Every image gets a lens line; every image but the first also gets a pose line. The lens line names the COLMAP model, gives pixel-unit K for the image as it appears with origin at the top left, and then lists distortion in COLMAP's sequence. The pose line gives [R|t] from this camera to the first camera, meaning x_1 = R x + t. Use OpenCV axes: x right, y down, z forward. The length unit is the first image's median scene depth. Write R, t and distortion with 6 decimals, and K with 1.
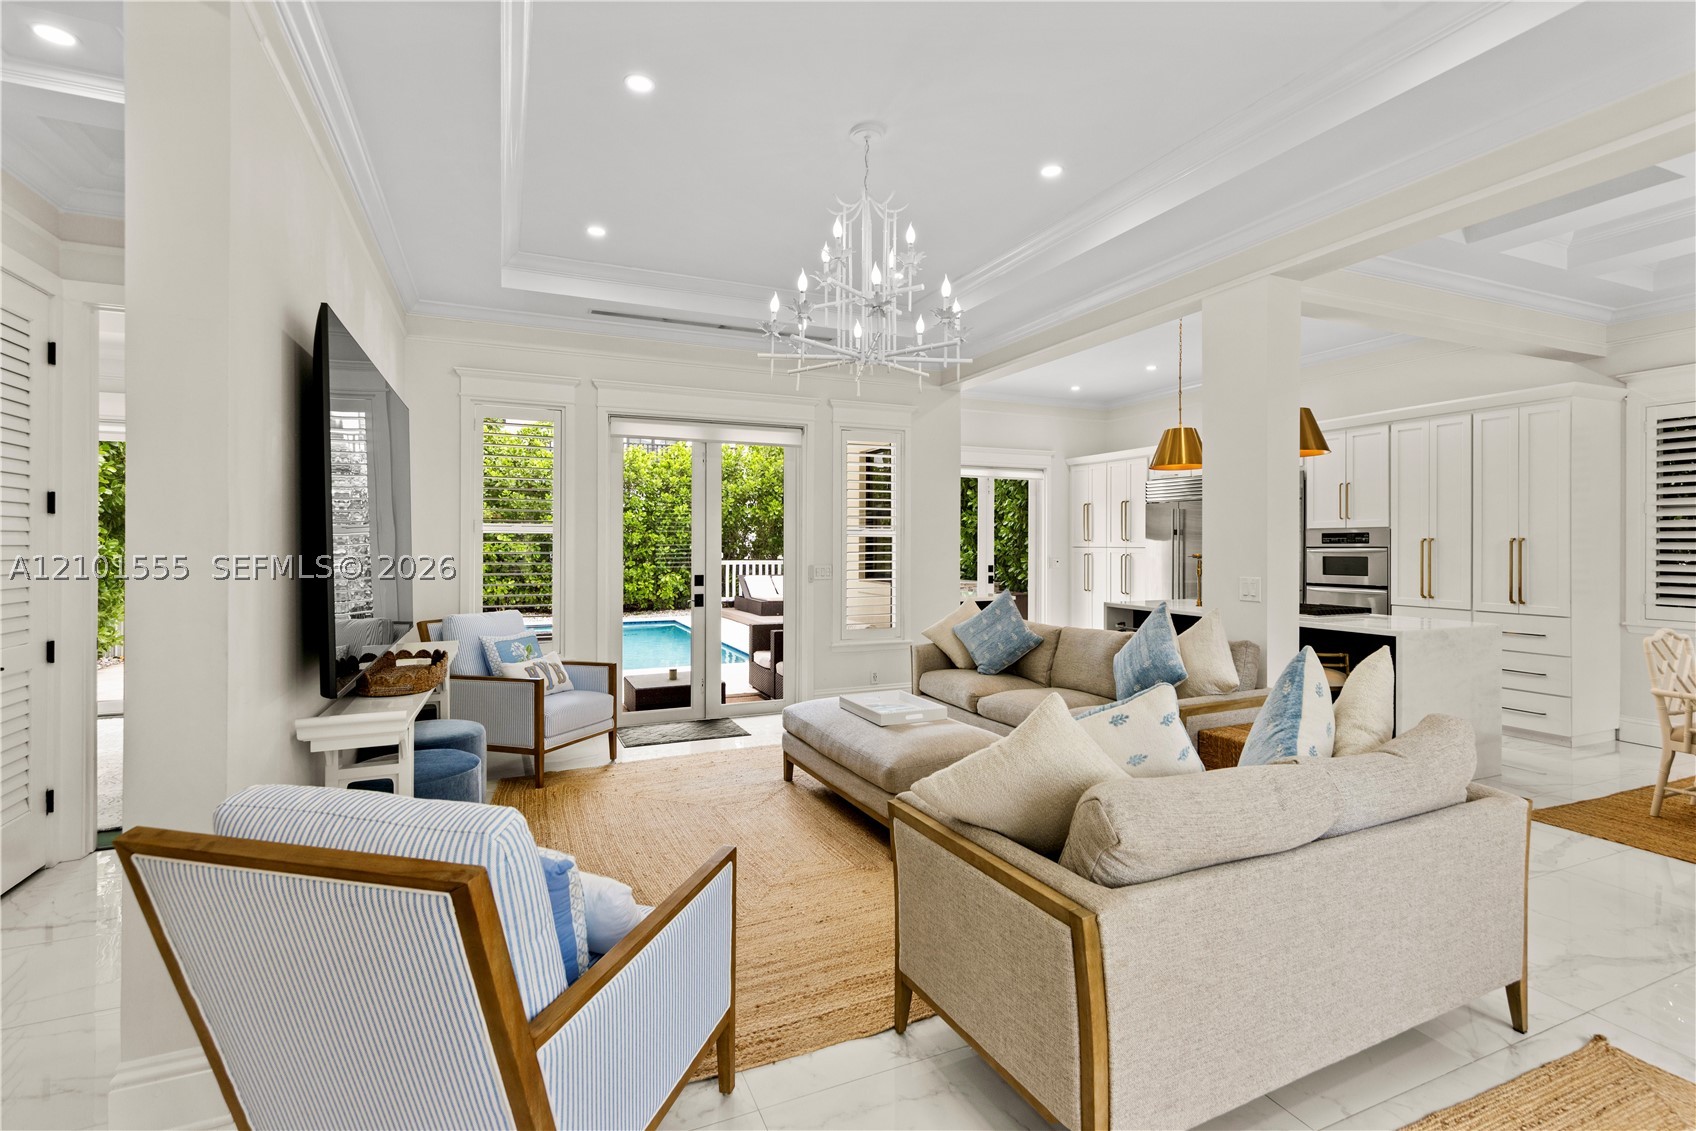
lens RADIAL K [[786.0, 0, 844.4], [0, 786.0, 537.2], [0, 0, 1]] dist [0.002907, 0.000022]
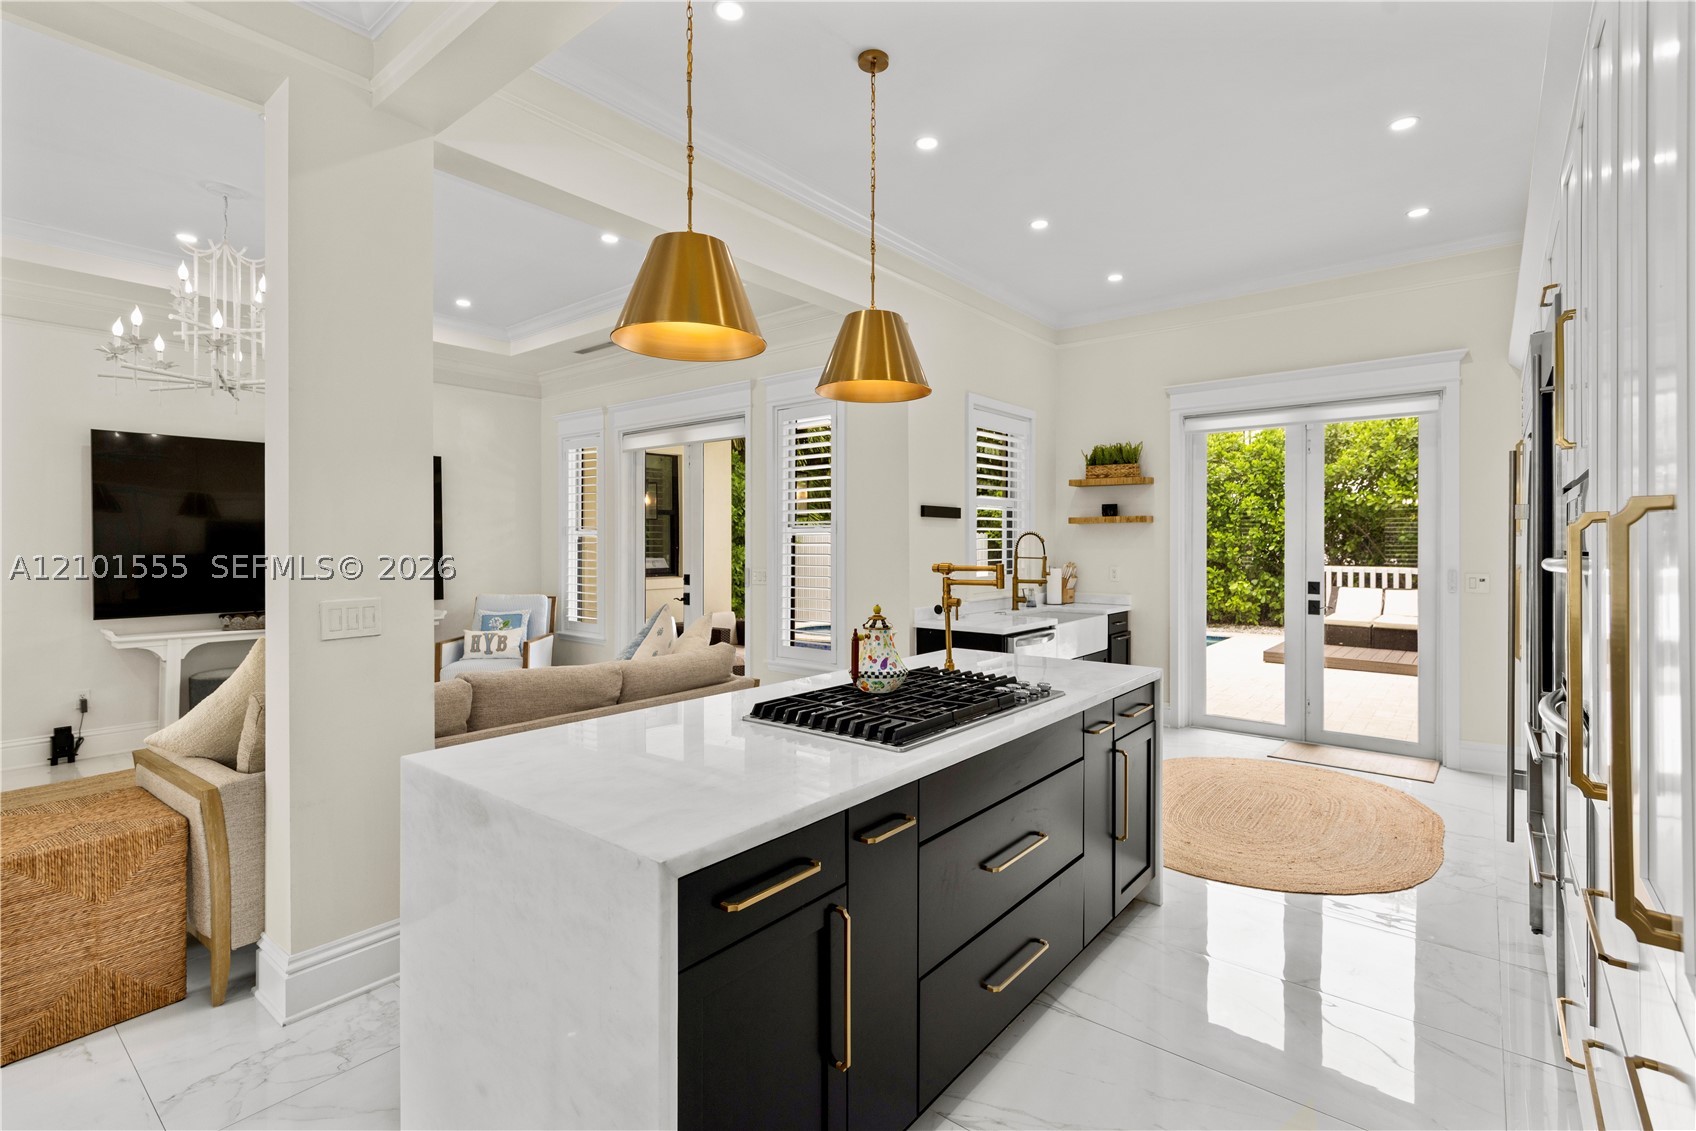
lens RADIAL K [[781.0, 0, 847.3], [0, 781.0, 538.8], [0, 0, 1]] dist [0.001615, 0.000086]
pose [[0.467459, -0.006673, -0.883990, 0.508385], [0.007720, 0.999964, -0.003466, 0.004704], [0.883981, -0.005204, 0.467493, 0.444023]]
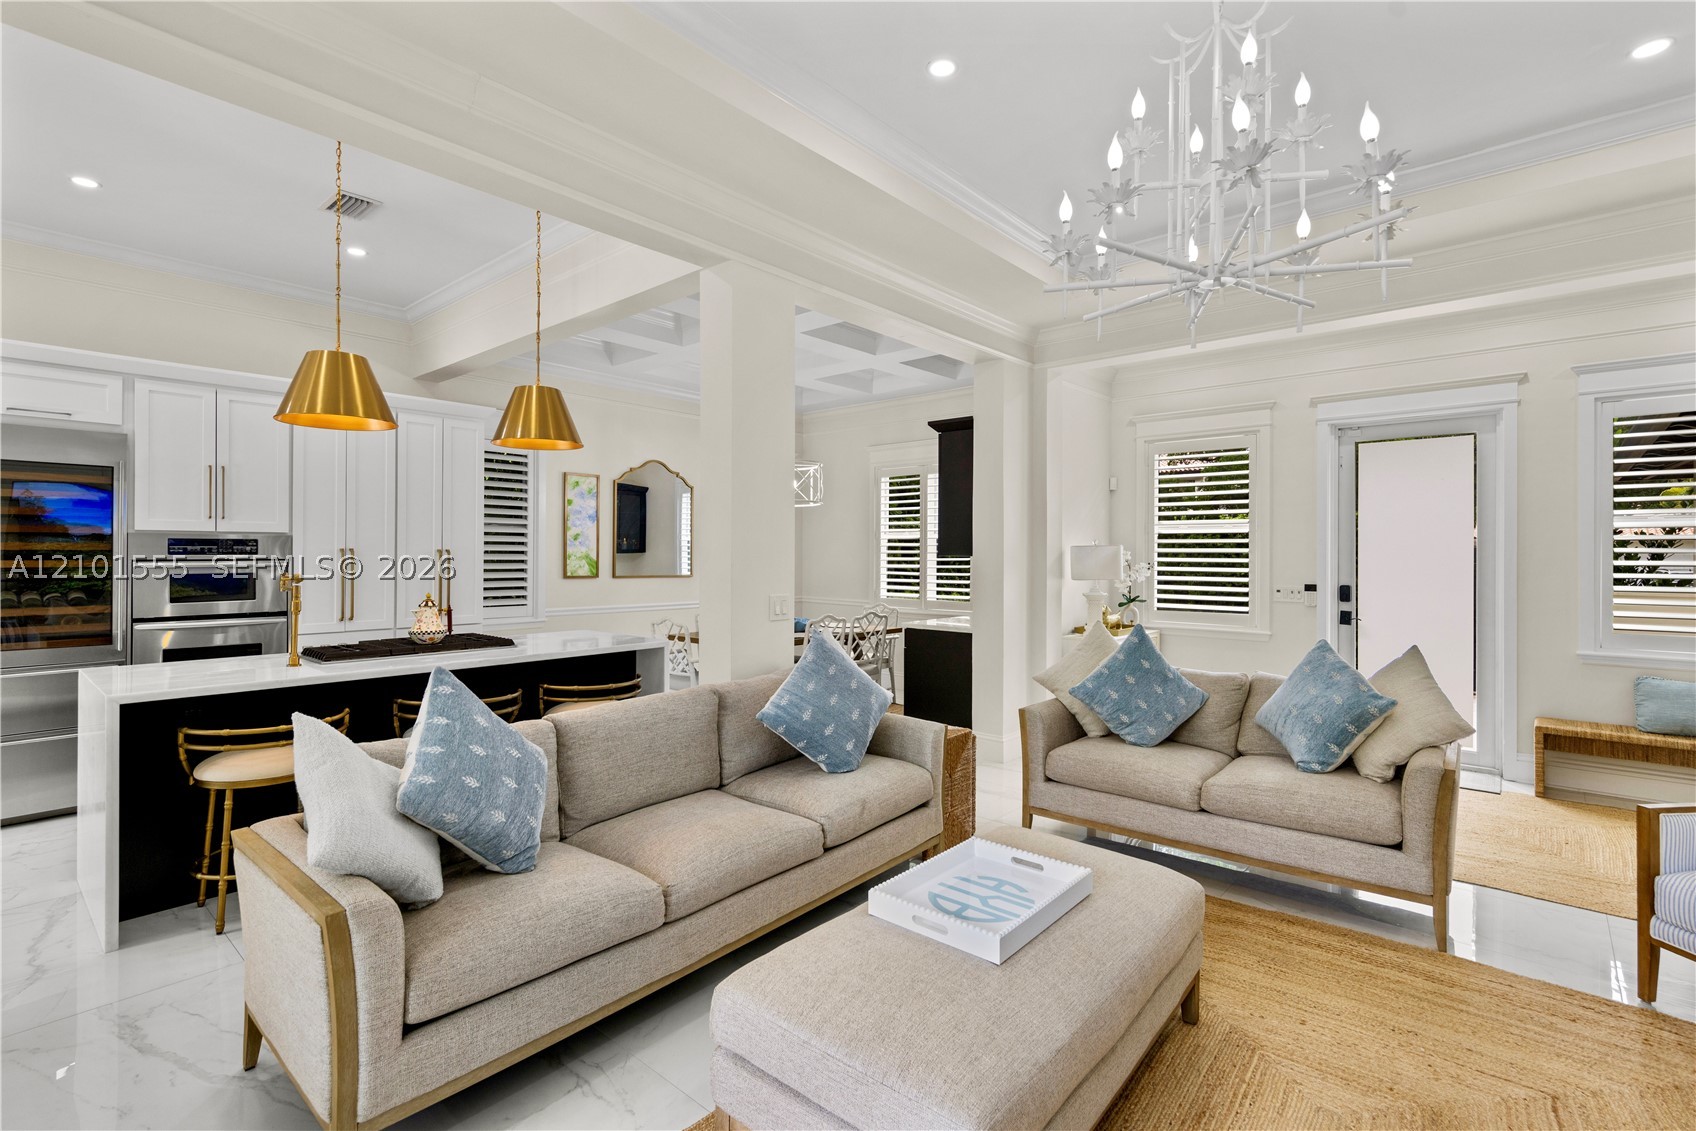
lens RADIAL K [[777.4, 0, 850.7], [0, 777.4, 544.7], [0, 0, 1]] dist [0.001557, -0.000255]
pose [[-0.442519, 0.007064, 0.896731, -0.140221], [-0.013115, 0.999811, -0.014348, 0.001264], [-0.896663, -0.018110, -0.442342, 0.542929]]
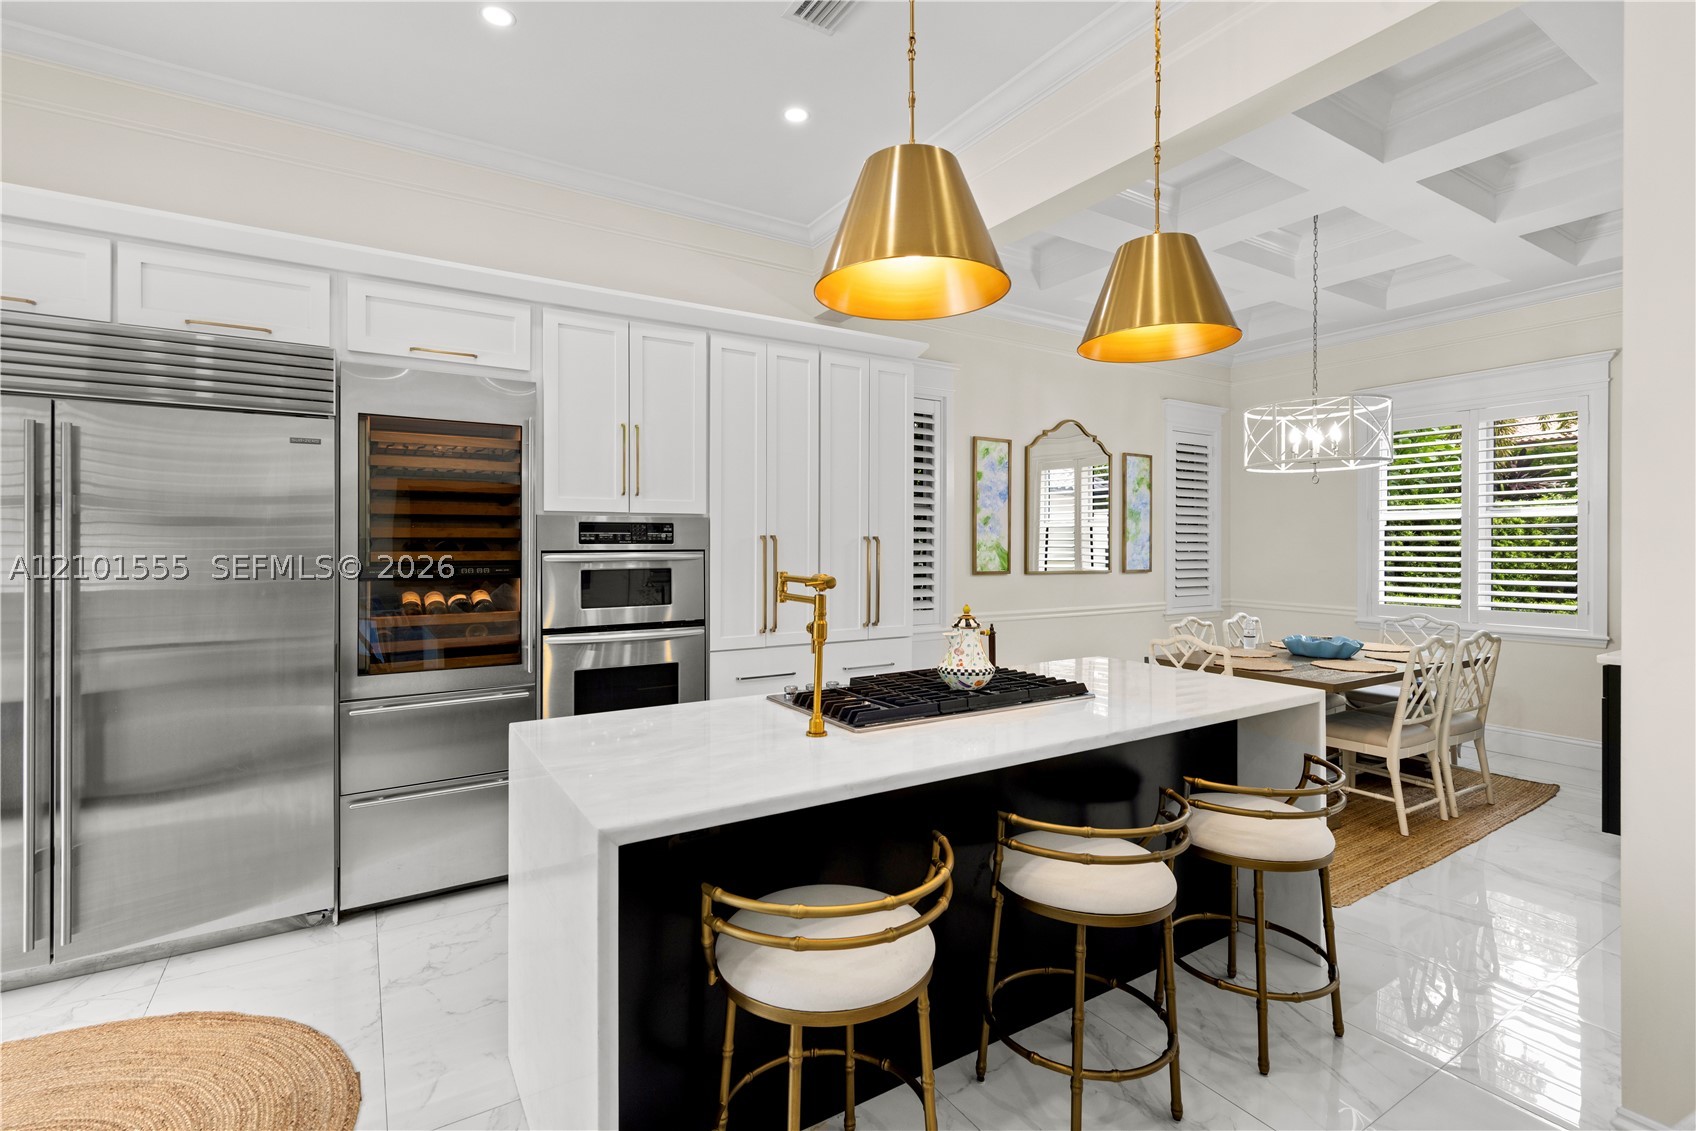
lens RADIAL K [[777.4, 0, 850.7], [0, 777.4, 544.7], [0, 0, 1]] dist [0.001557, -0.000255]
pose [[-0.160016, -0.001455, 0.987113, 0.079553], [-0.009312, 0.999957, -0.000036, 0.004962], [-0.987071, -0.009197, -0.160022, 0.632947]]
